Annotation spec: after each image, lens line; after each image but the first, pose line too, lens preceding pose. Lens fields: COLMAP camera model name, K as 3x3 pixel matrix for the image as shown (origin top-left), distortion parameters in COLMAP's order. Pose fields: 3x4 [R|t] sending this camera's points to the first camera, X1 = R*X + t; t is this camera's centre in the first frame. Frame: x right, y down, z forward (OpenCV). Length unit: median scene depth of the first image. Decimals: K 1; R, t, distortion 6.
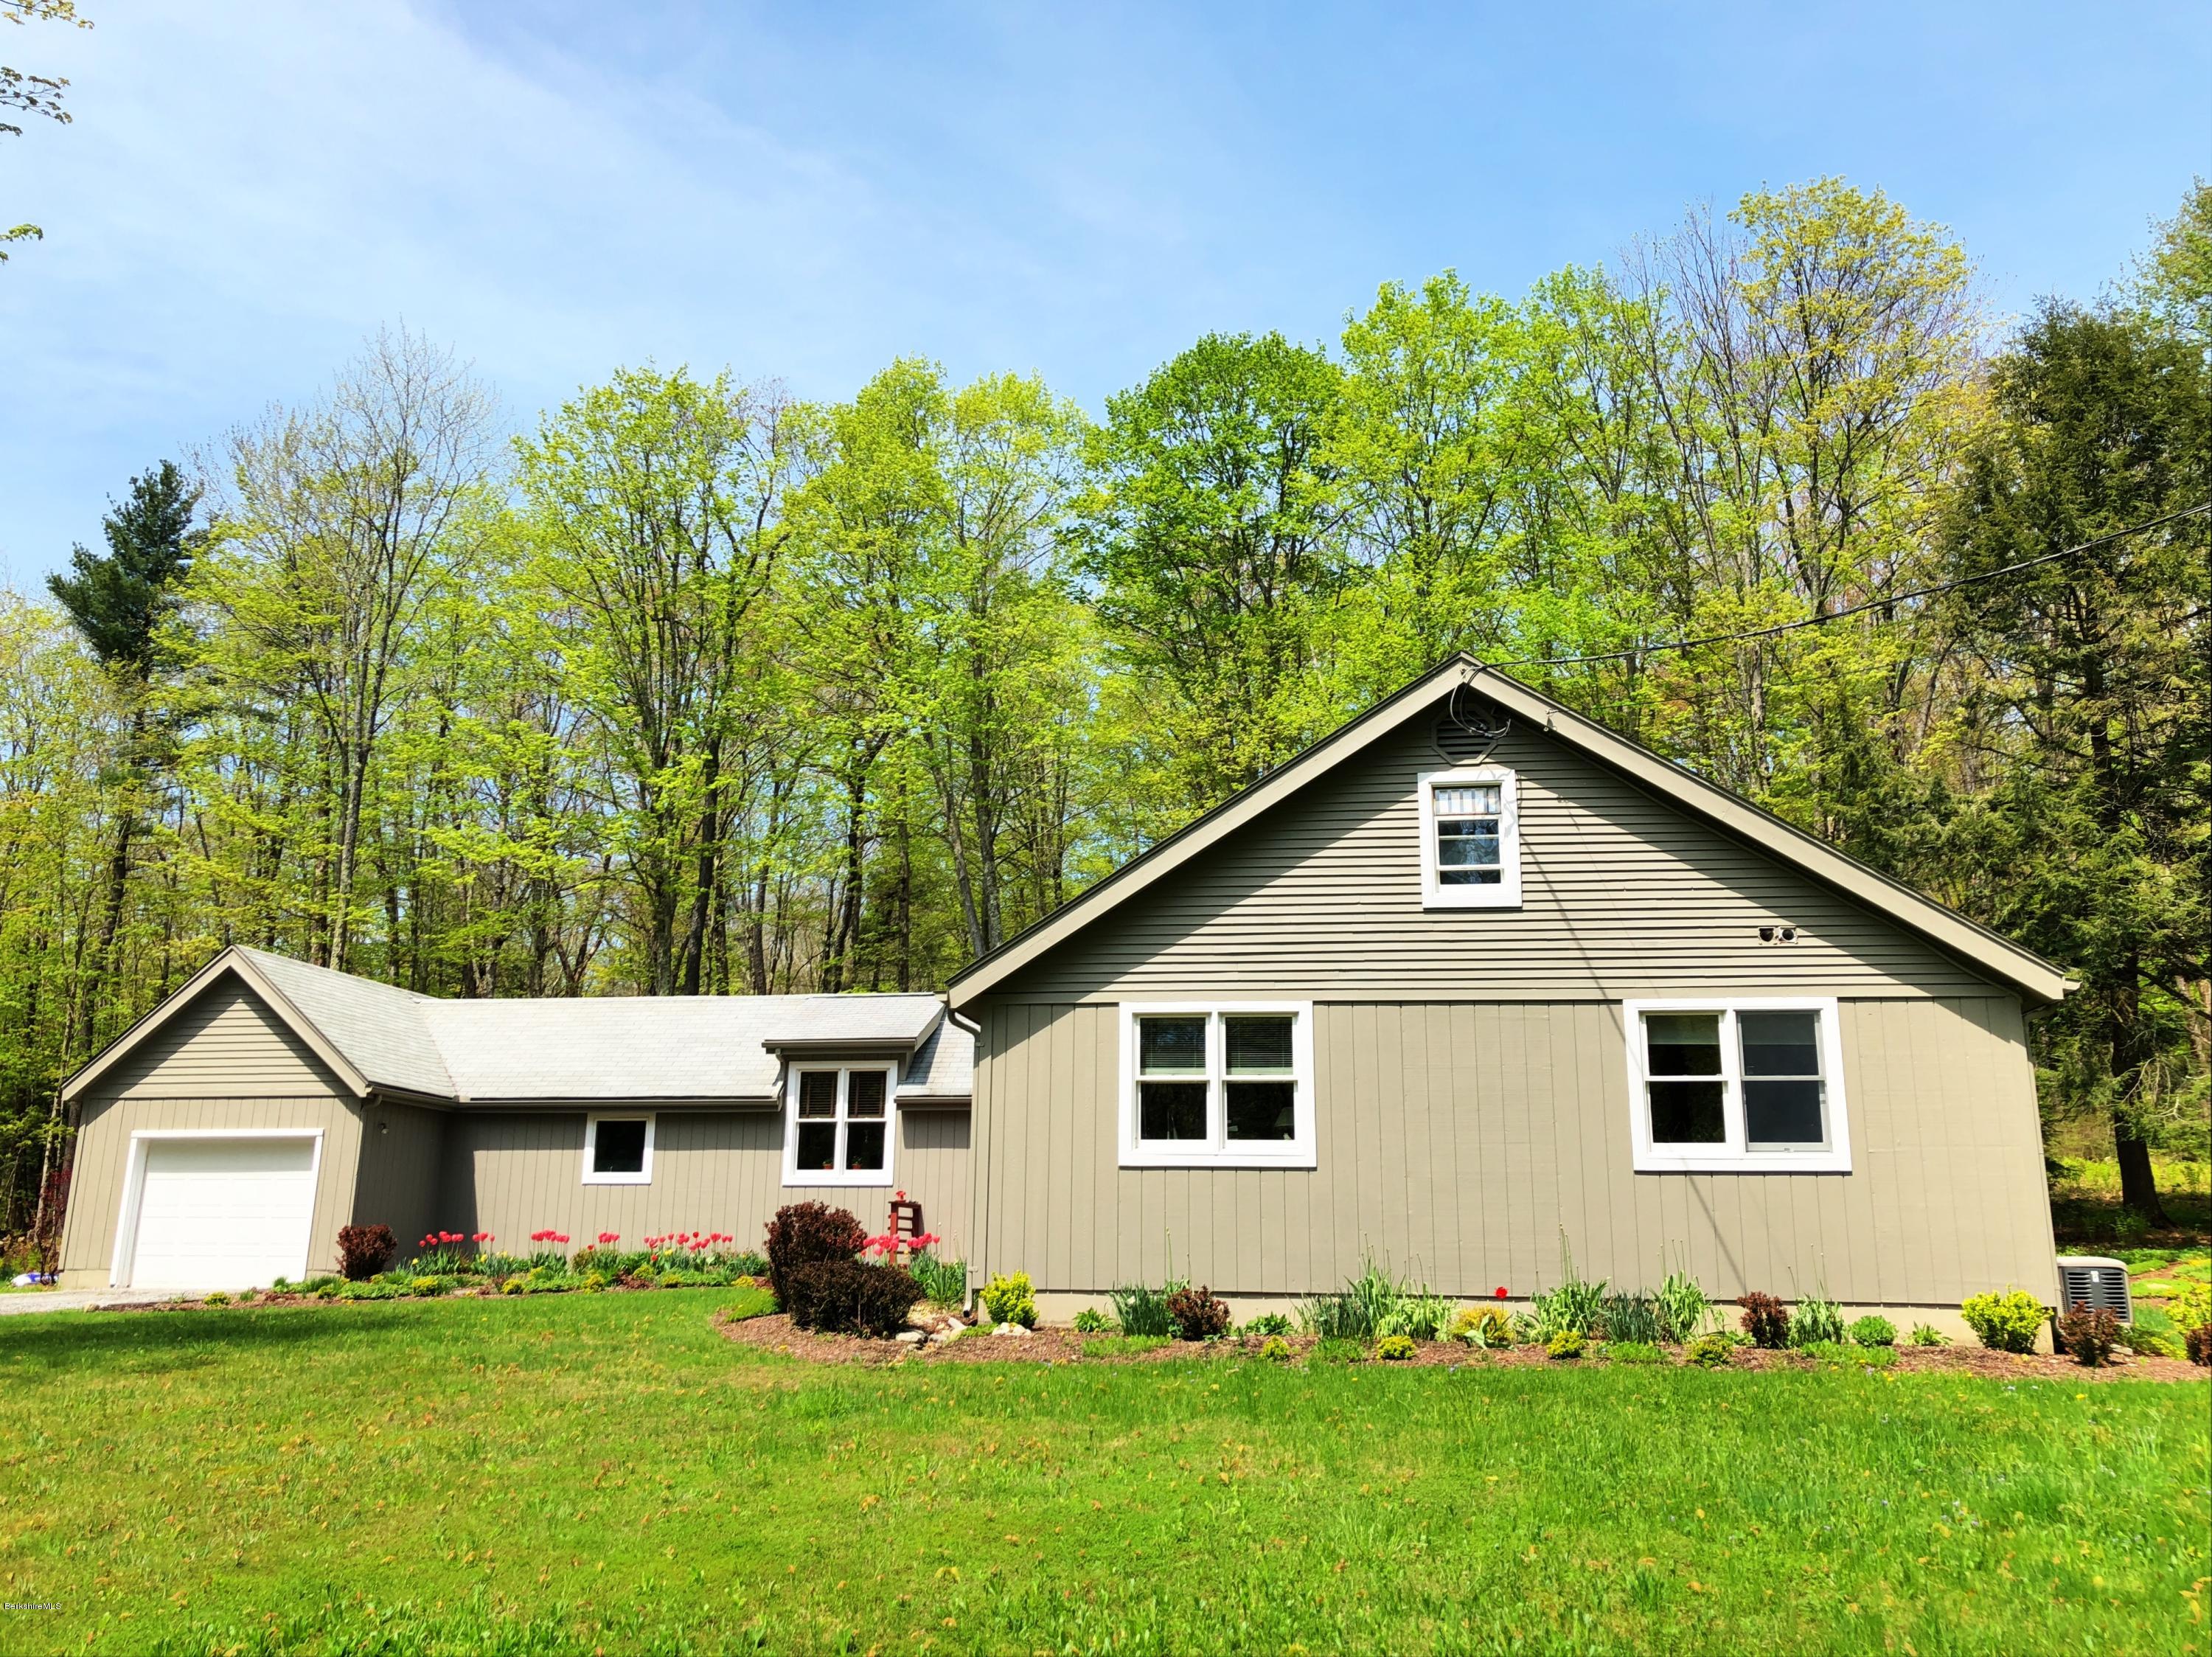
lens RADIAL K [[1798.6, 0, 1098.6], [0, 1798.6, 813.9], [0, 0, 1]] dist [0.082554, -0.127057]
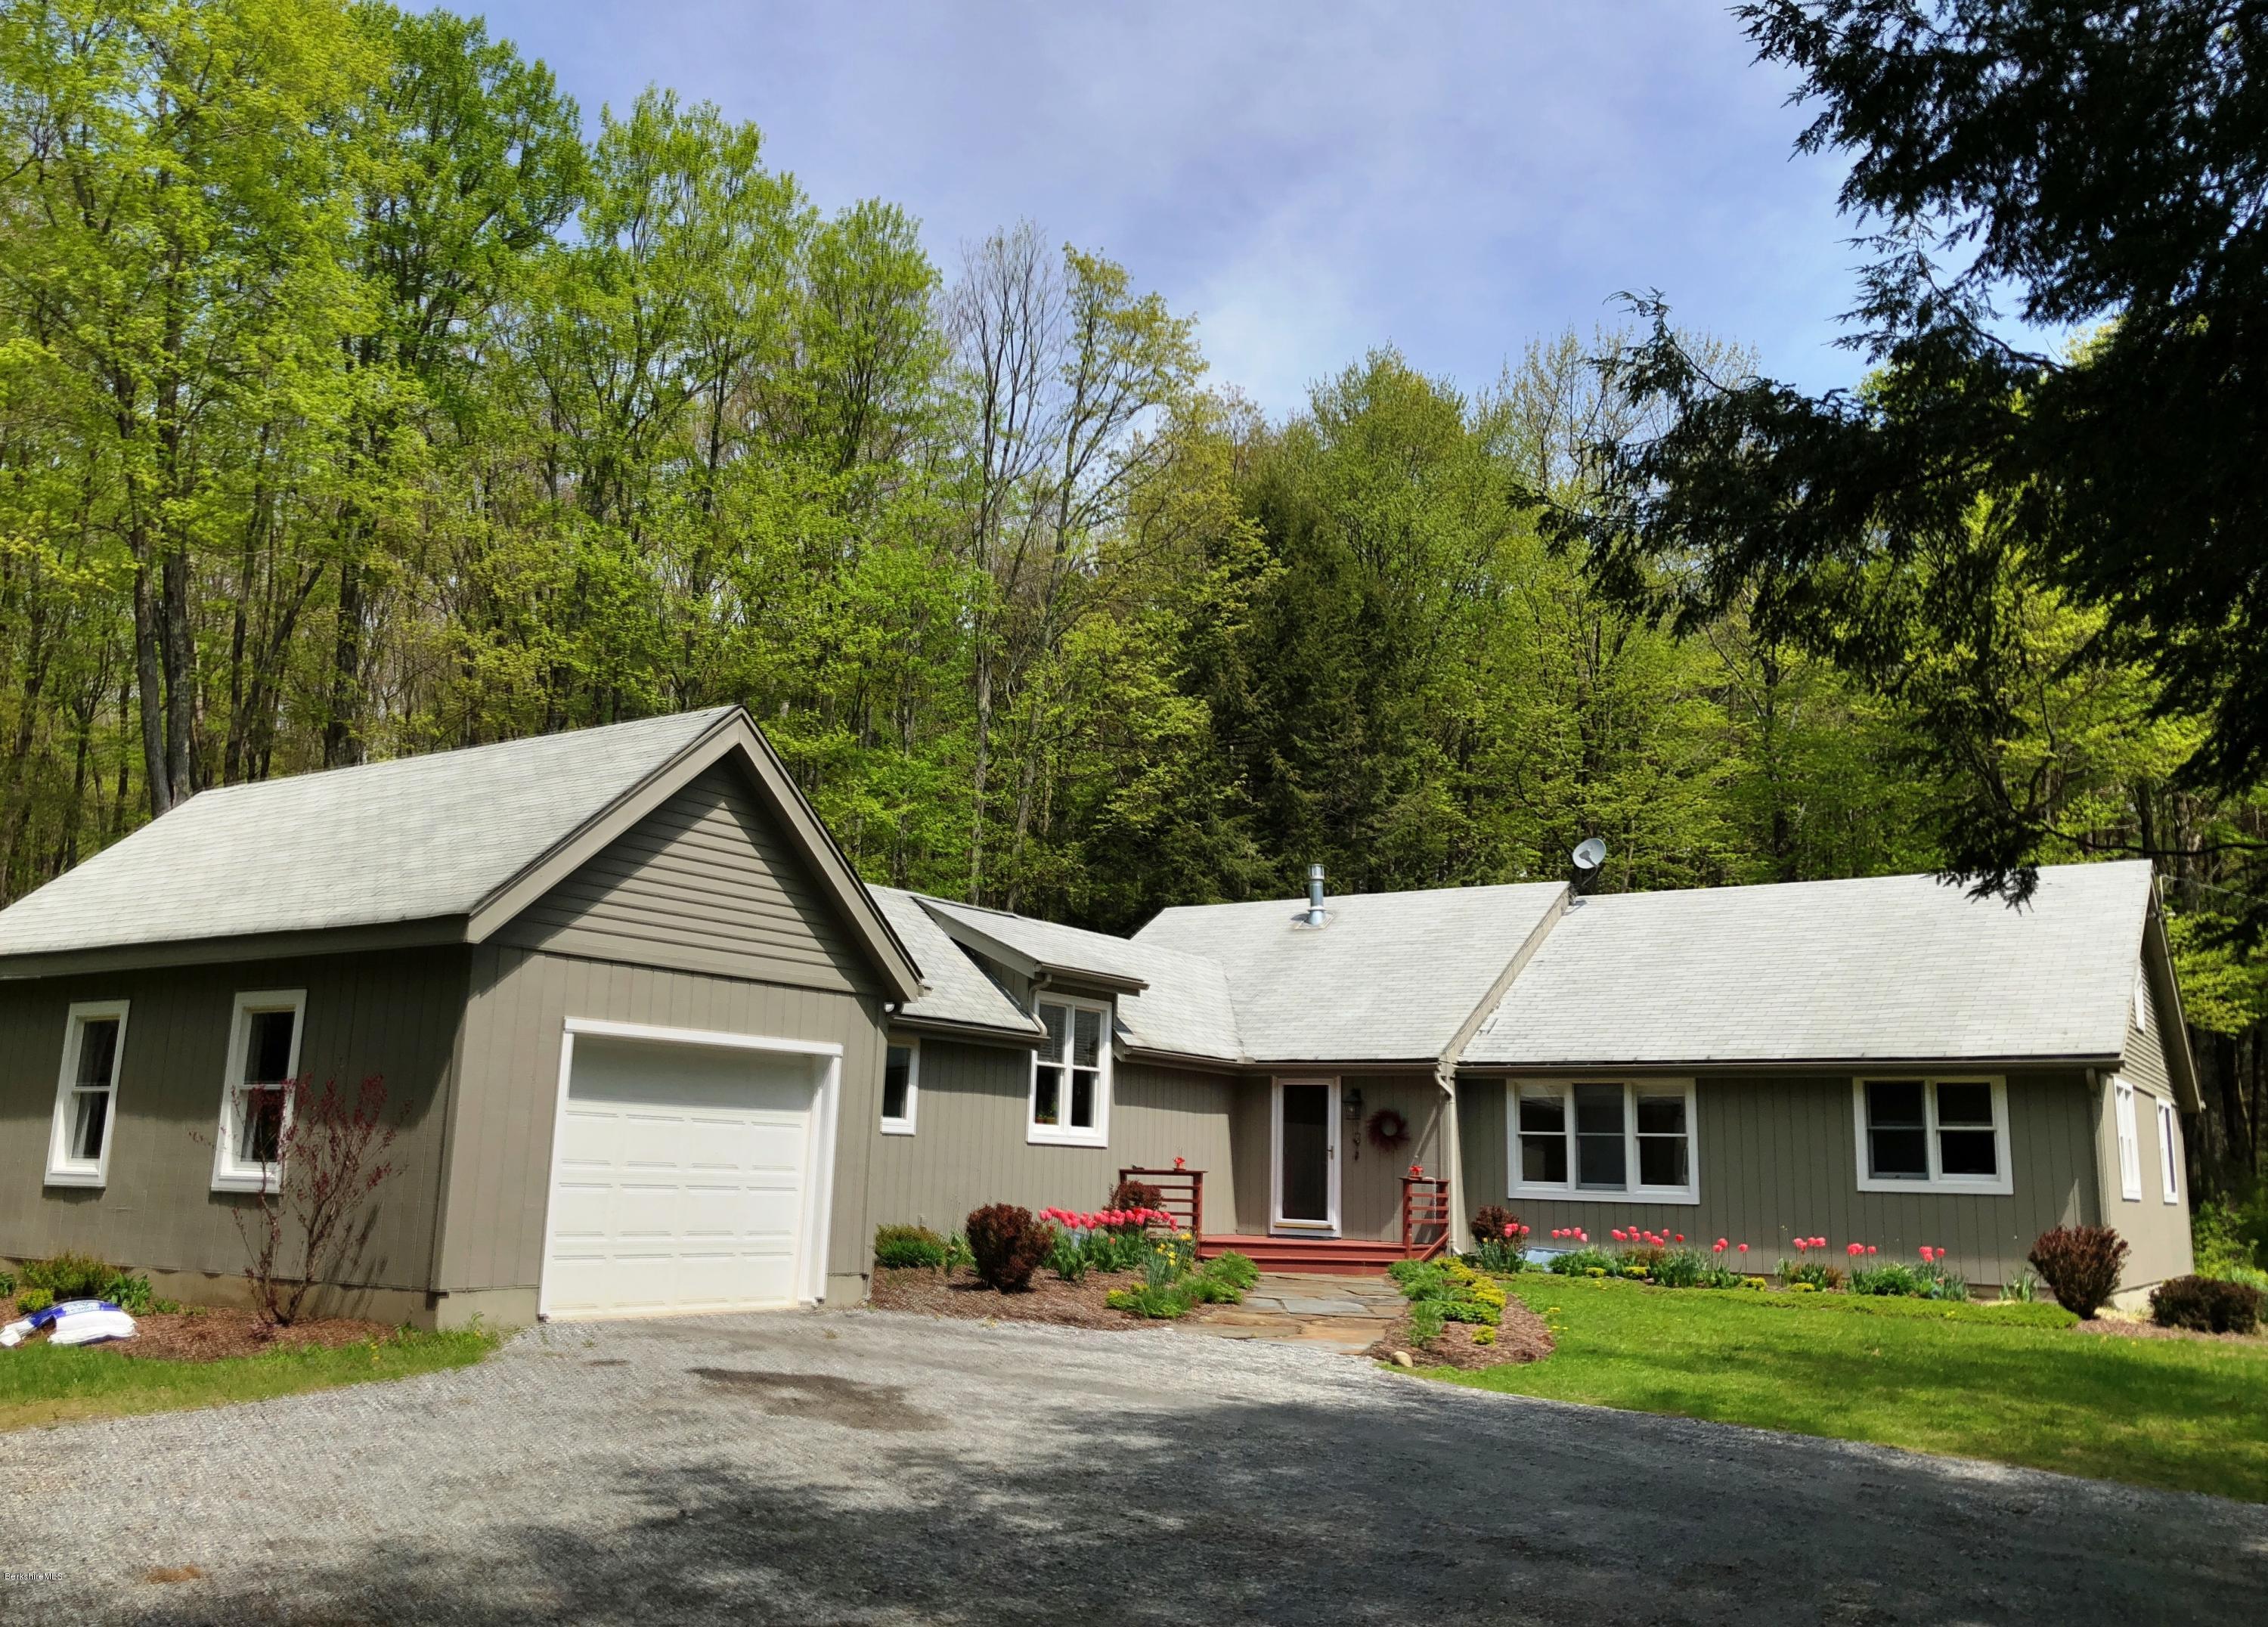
lens RADIAL K [[1829.4, 0, 1134.0], [0, 1829.4, 813.5], [0, 0, 1]] dist [0.081287, -0.001328]
pose [[0.417771, 0.177979, 0.890950, -0.958165], [-0.243185, 0.966750, -0.079090, 0.123398], [-0.875402, -0.183624, 0.447162, 0.655007]]
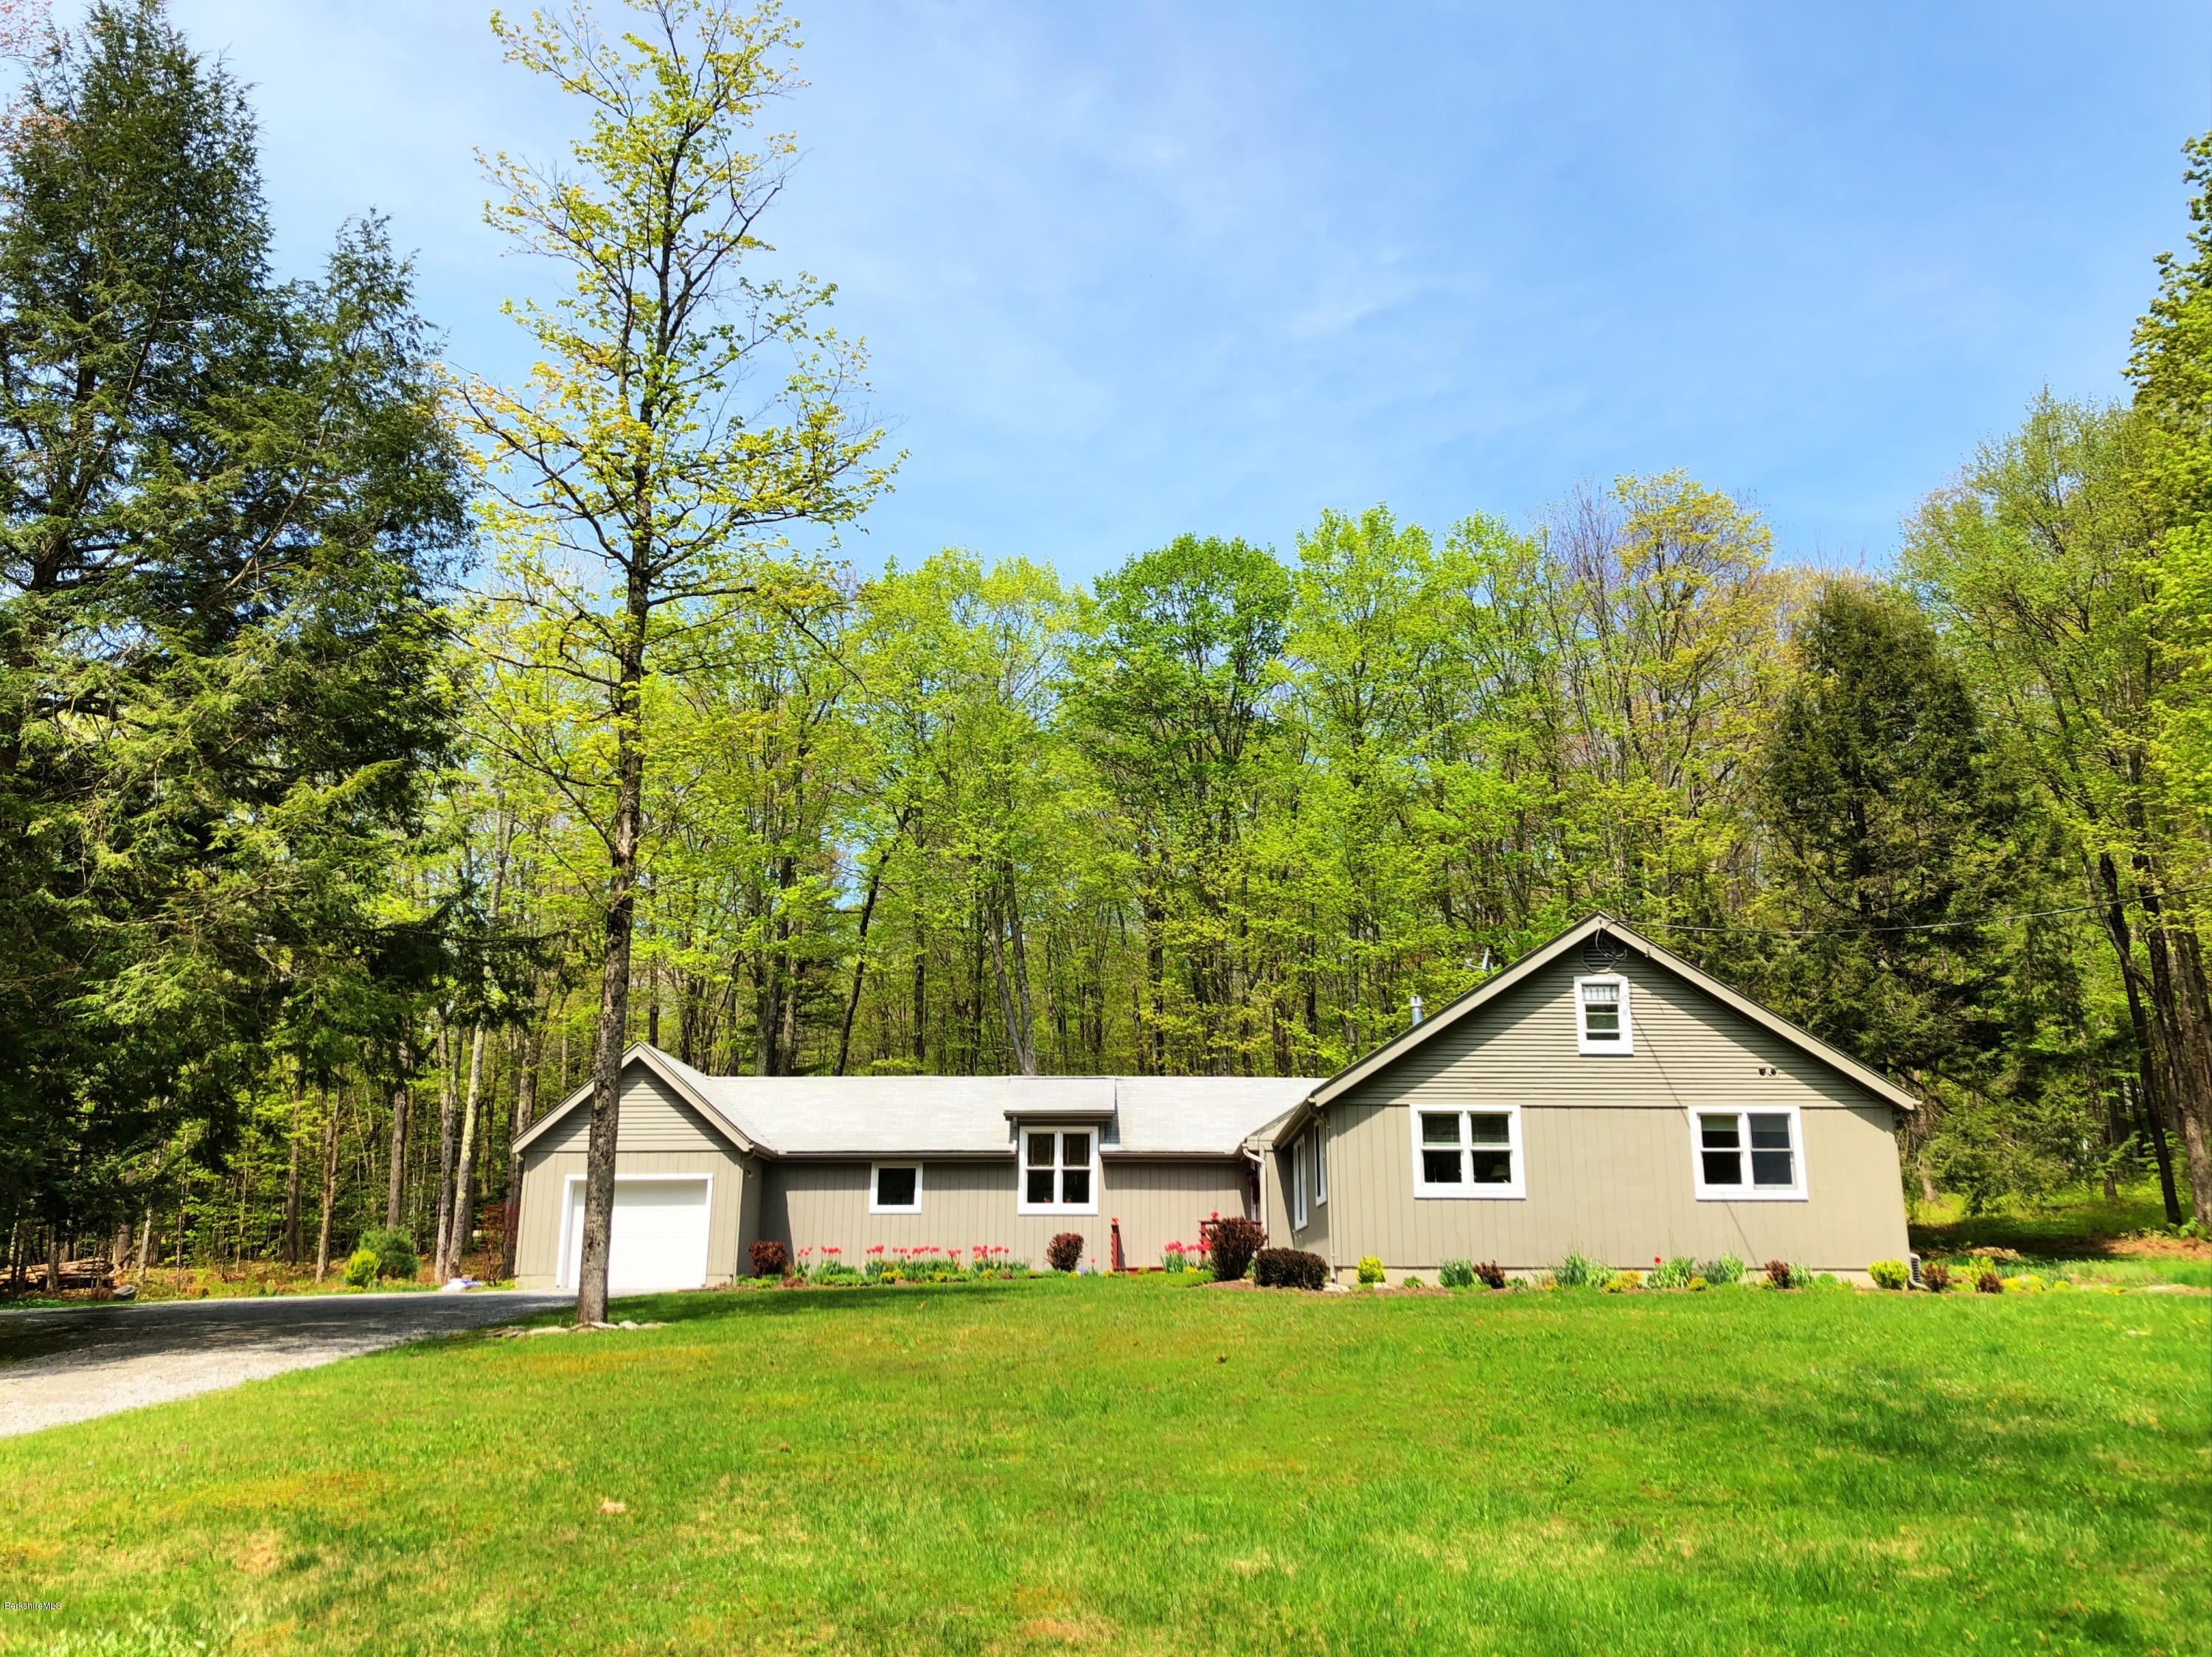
lens RADIAL K [[1778.5, 0, 1112.5], [0, 1778.5, 824.5], [0, 0, 1]] dist [0.100347, -0.233831]
pose [[0.989269, 0.027977, 0.143403, -0.328649], [-0.025214, 0.999460, -0.021049, -0.076869], [-0.143915, 0.017207, 0.989440, -0.425962]]
